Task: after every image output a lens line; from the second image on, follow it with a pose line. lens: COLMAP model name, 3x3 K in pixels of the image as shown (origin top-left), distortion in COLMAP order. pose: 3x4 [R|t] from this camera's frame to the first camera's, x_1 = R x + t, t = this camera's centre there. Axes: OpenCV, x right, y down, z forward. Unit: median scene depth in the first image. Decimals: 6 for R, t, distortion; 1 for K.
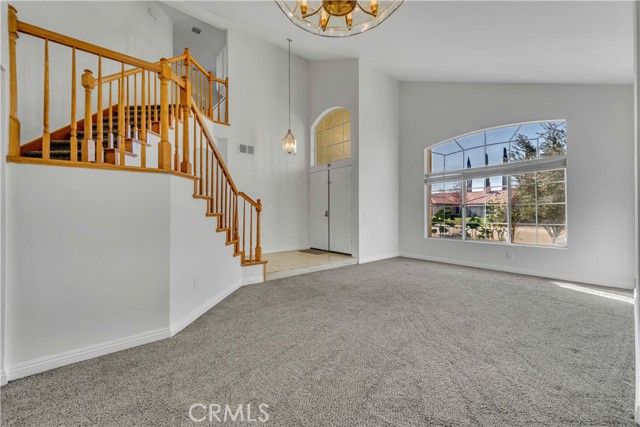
lens RADIAL K [[261.6, 0, 320.0], [0, 261.6, 213.5], [0, 0, 1]] dist [0.001012, 0.000082]
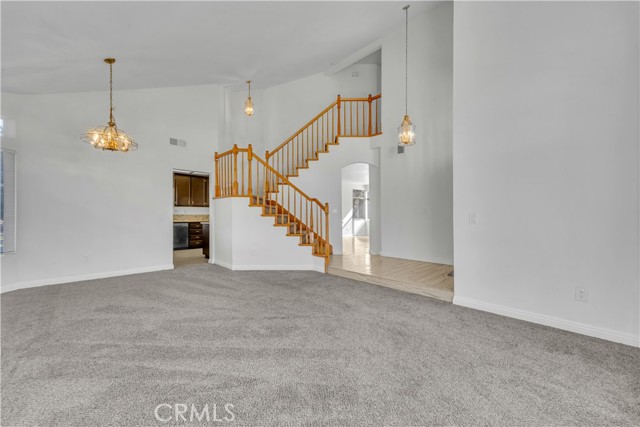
lens RADIAL K [[261.6, 0, 320.0], [0, 261.6, 213.5], [0, 0, 1]] dist [0.001012, 0.000082]
pose [[0.017152, 0.000052, -0.999853, 0.952009], [0.002236, 0.999997, 0.000091, -0.008076], [0.999850, -0.002238, 0.017152, 0.942394]]
